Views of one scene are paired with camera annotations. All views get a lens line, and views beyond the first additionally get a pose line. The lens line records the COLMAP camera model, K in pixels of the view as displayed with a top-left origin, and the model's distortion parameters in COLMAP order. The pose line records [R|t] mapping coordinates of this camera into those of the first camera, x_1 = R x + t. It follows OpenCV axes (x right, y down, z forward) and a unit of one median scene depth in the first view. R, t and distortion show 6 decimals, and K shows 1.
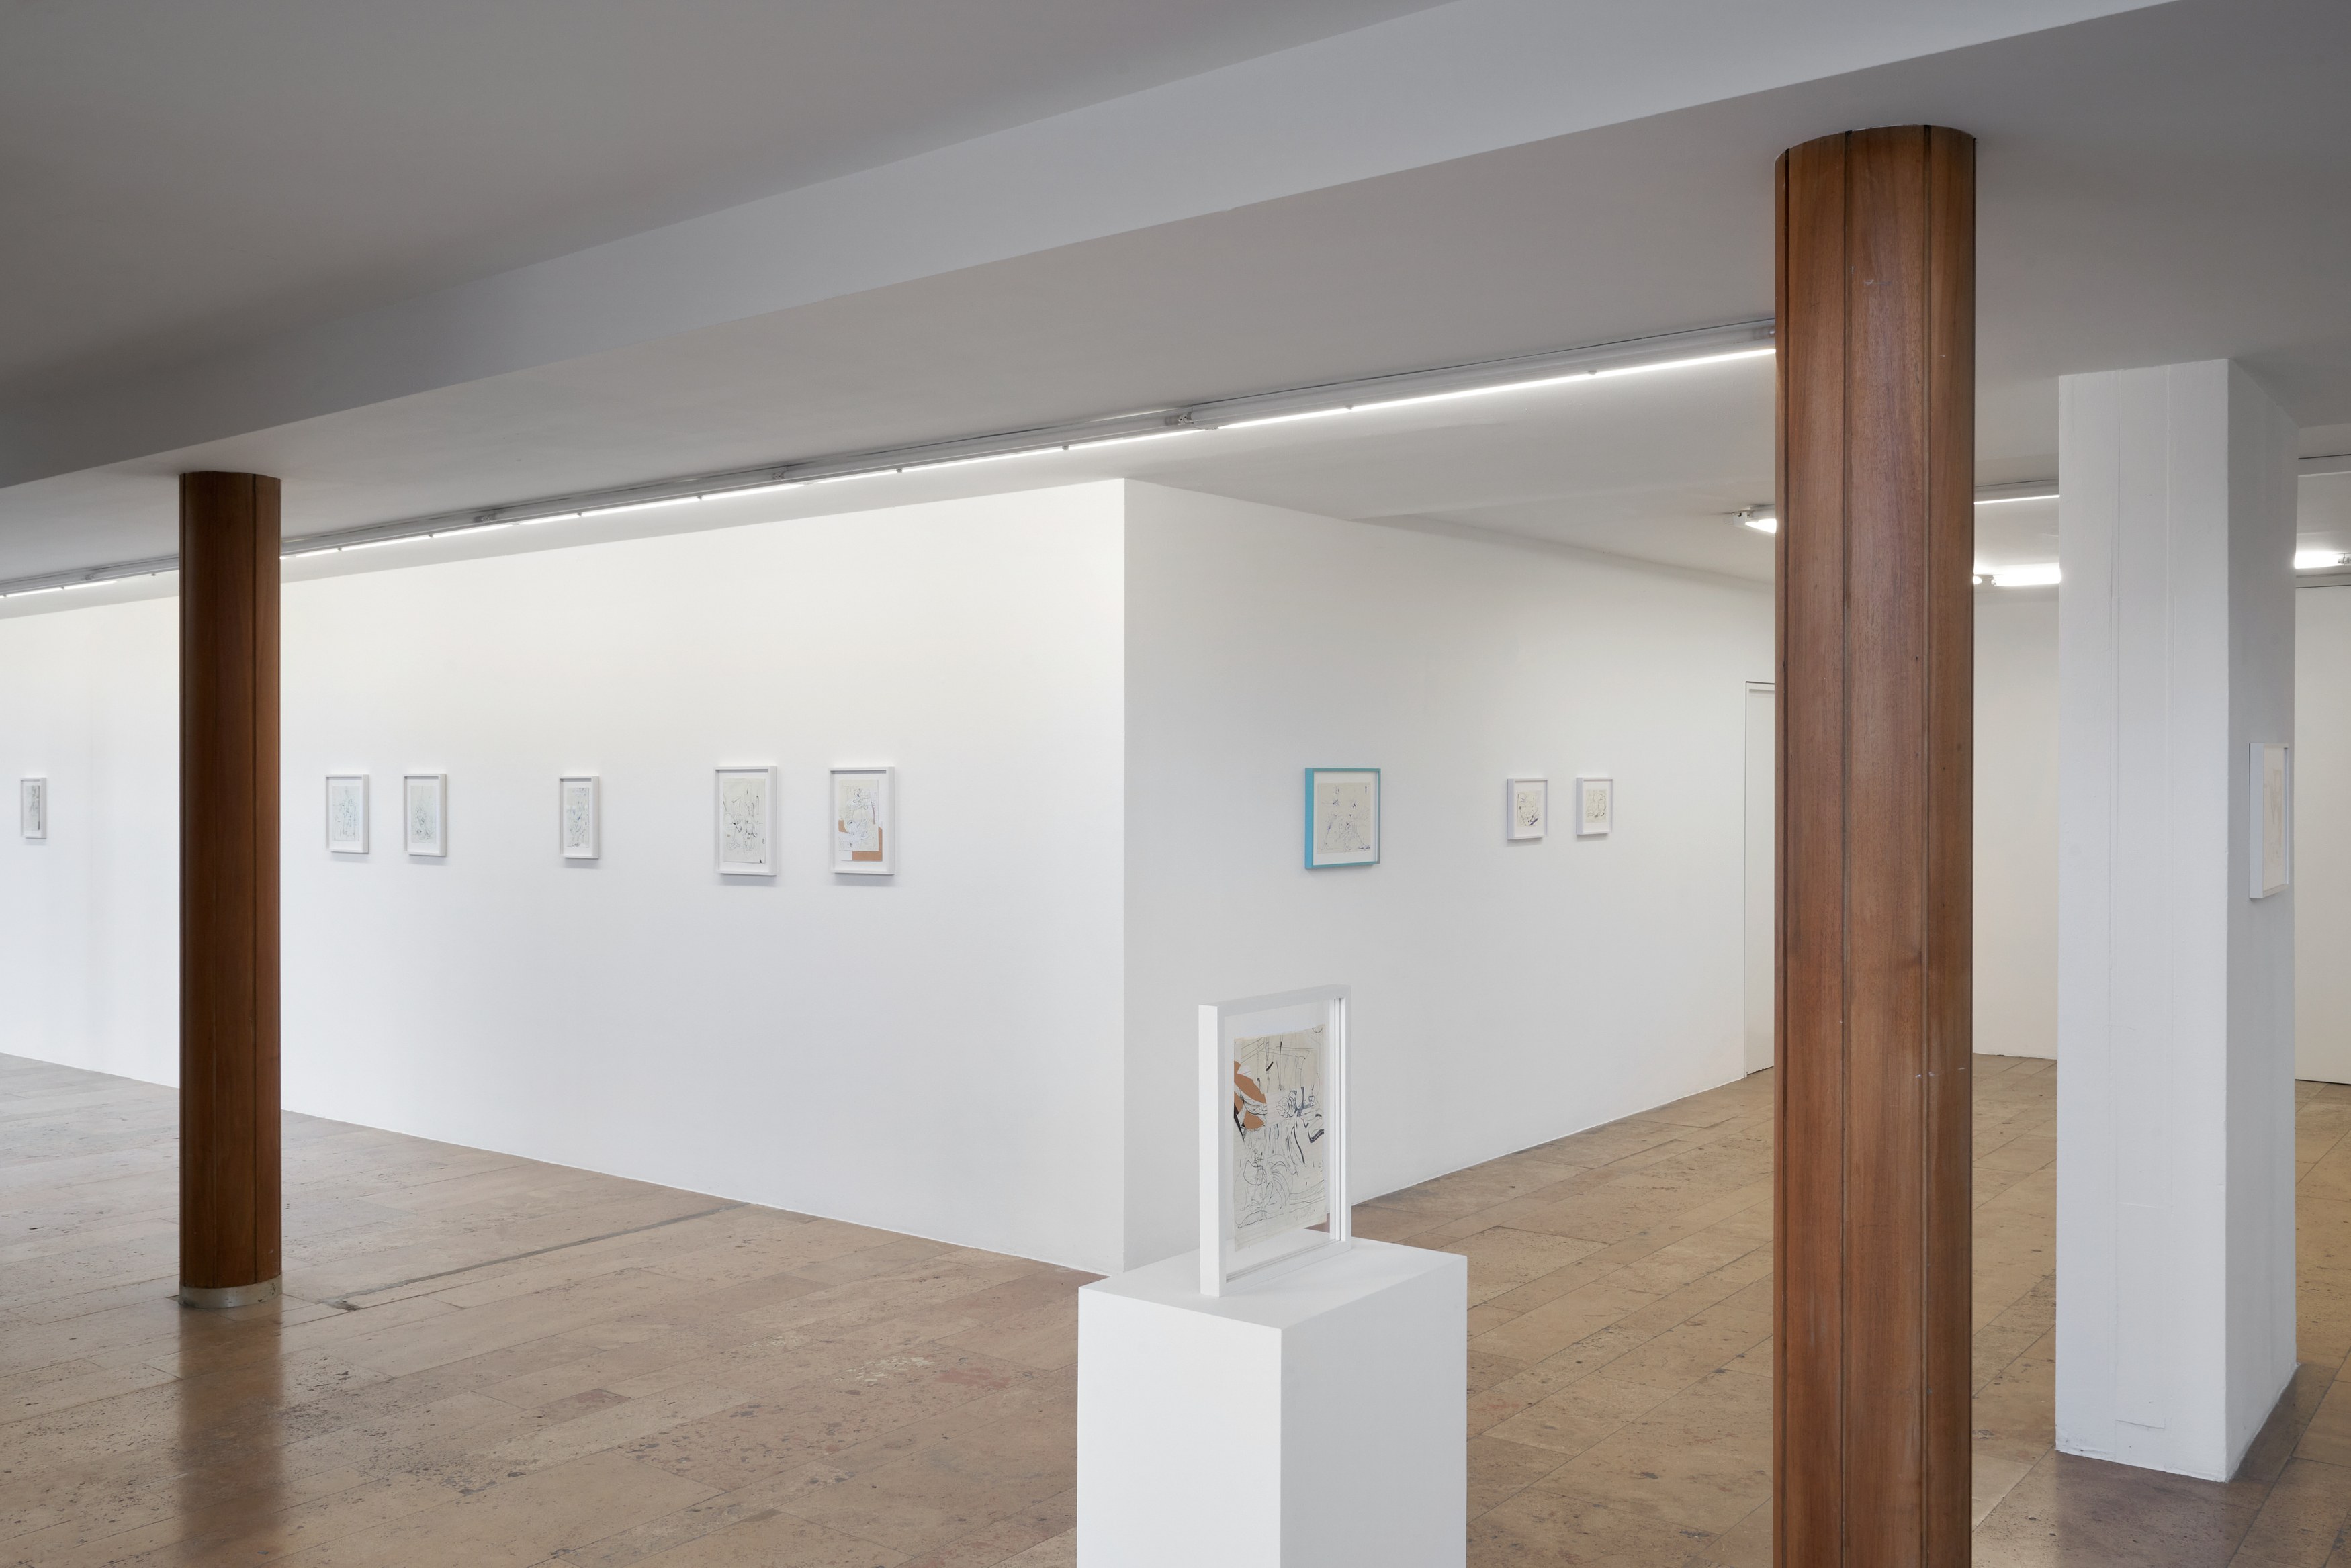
lens RADIAL K [[2000.4, 0, 1167.8], [0, 2000.4, 766.7], [0, 0, 1]] dist [0.008516, 0.000029]
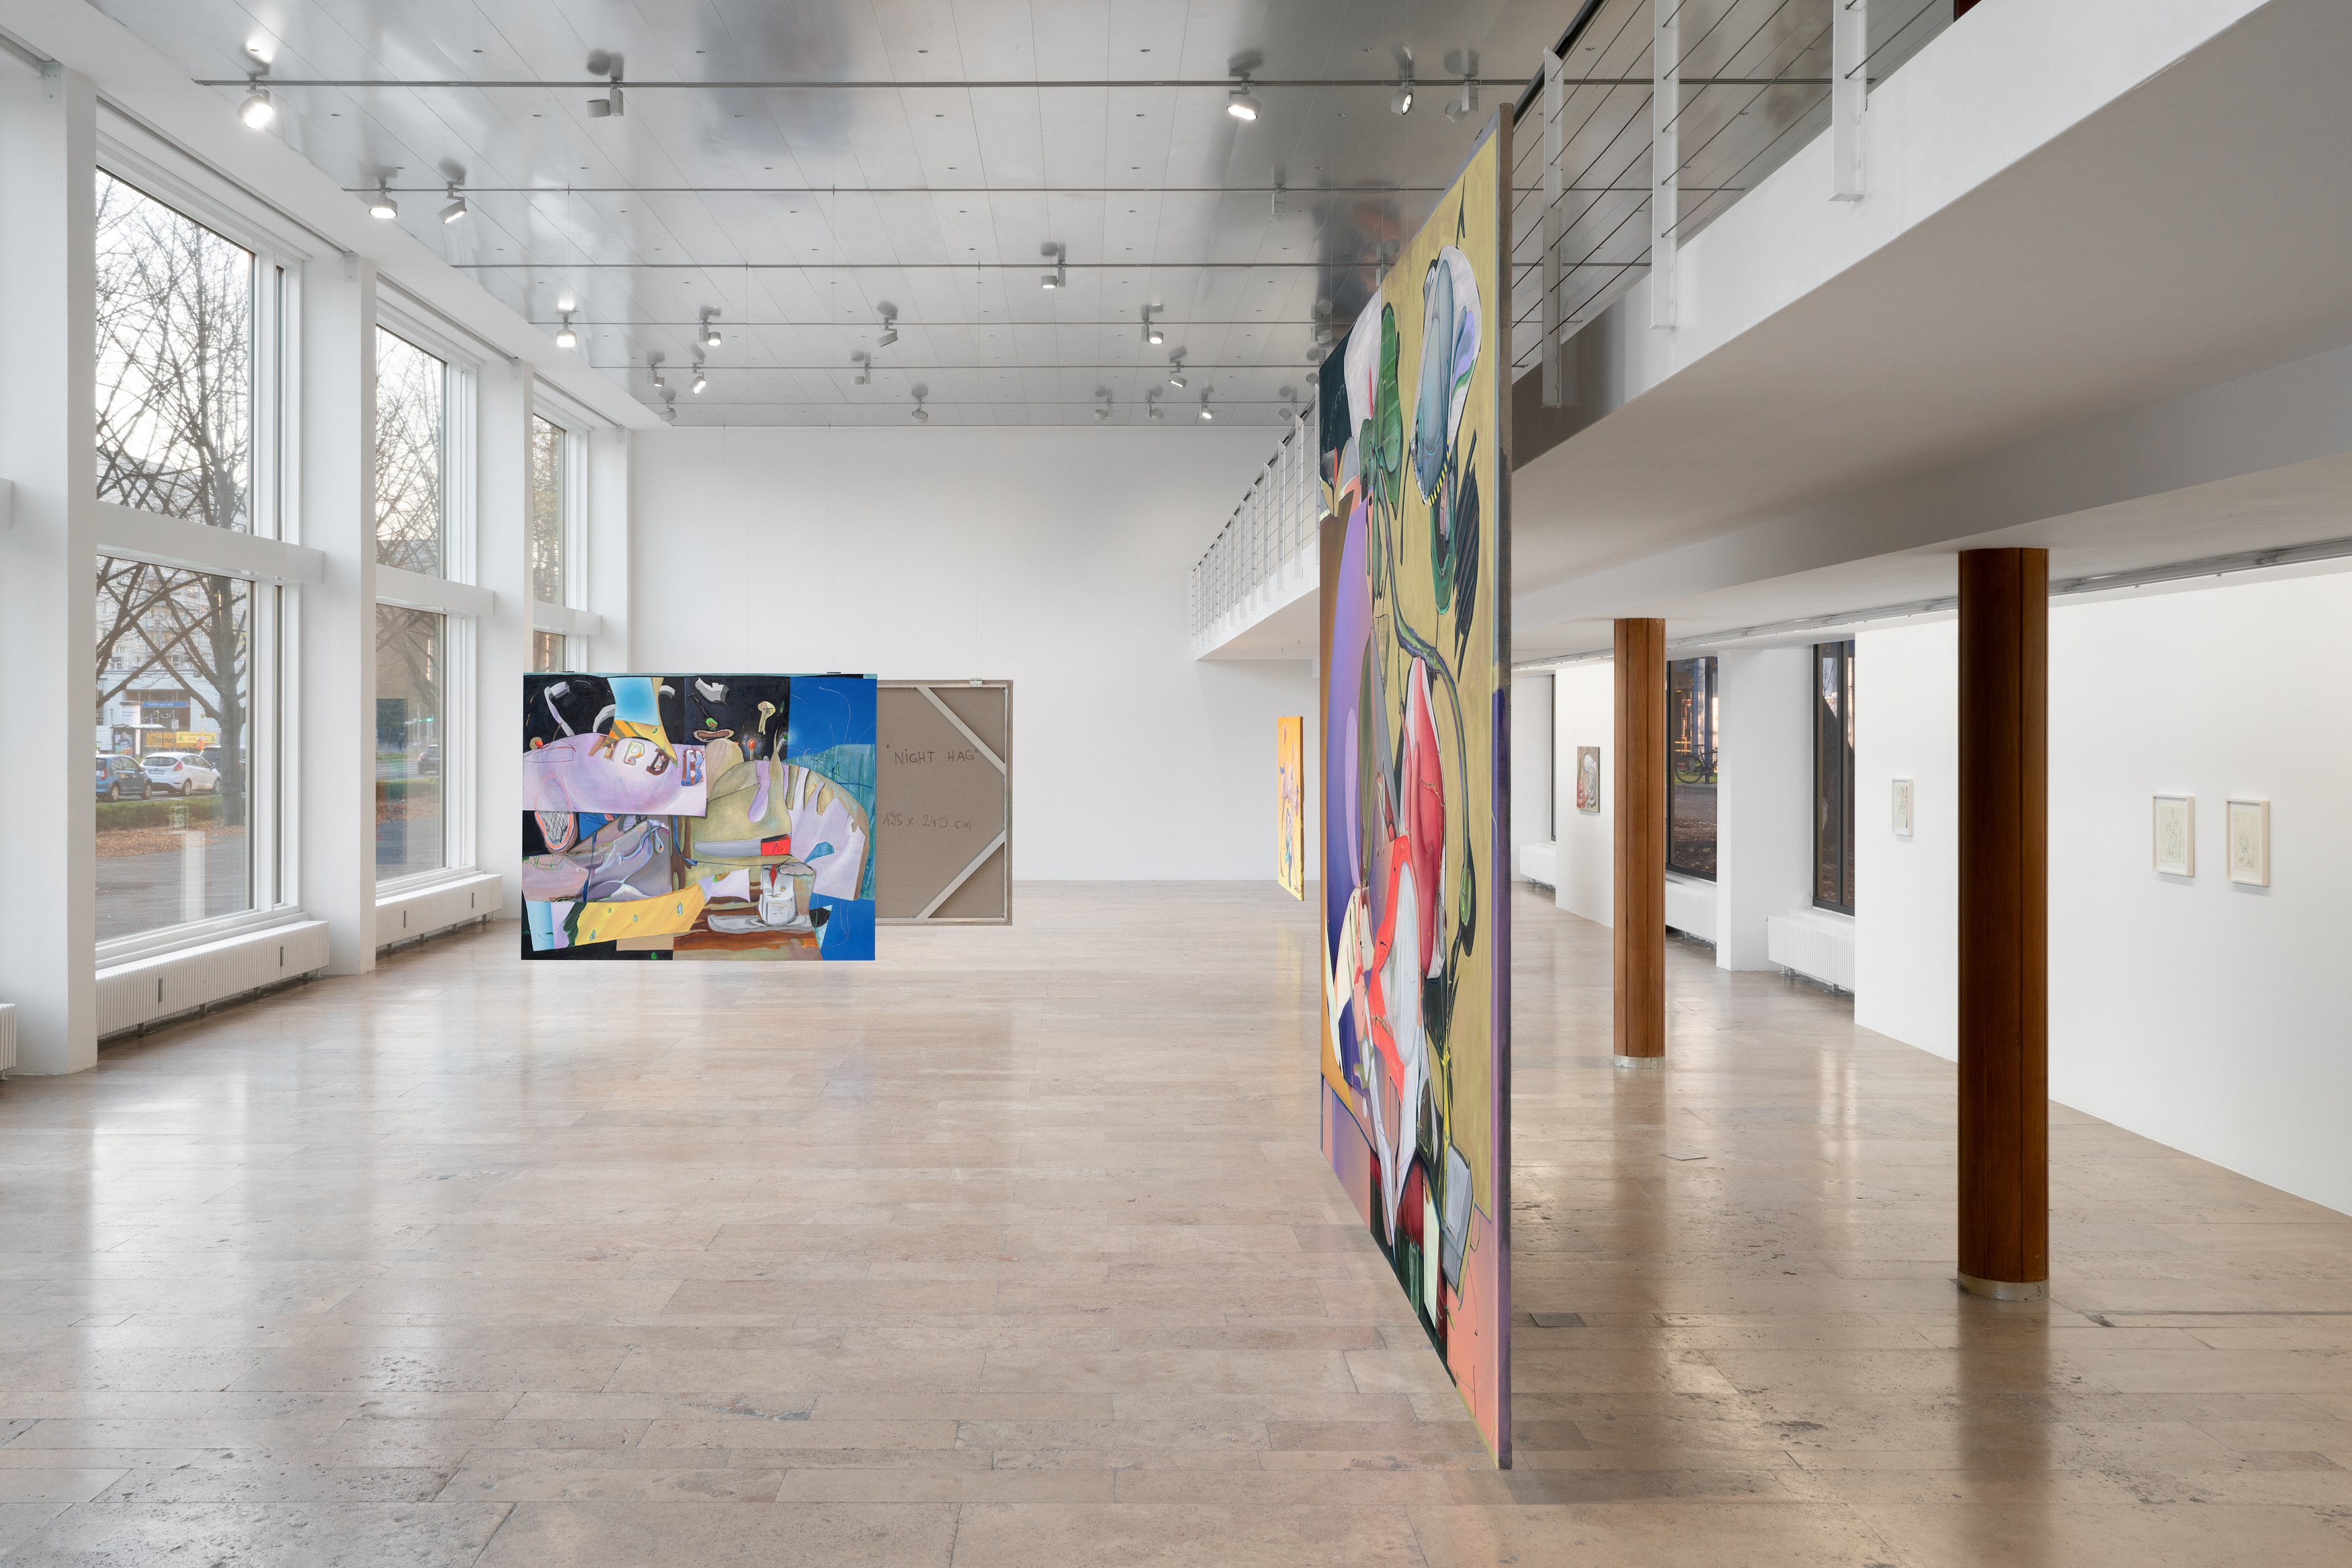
lens RADIAL K [[2211.6, 0, 1095.6], [0, 2211.6, 705.9], [0, 0, 1]] dist [0.038377, 0.000000]
pose [[0.628420, -0.003293, -0.777867, 0.180129], [-0.003006, 0.999973, -0.006662, -0.049678], [0.777869, 0.006525, 0.628393, -0.169535]]
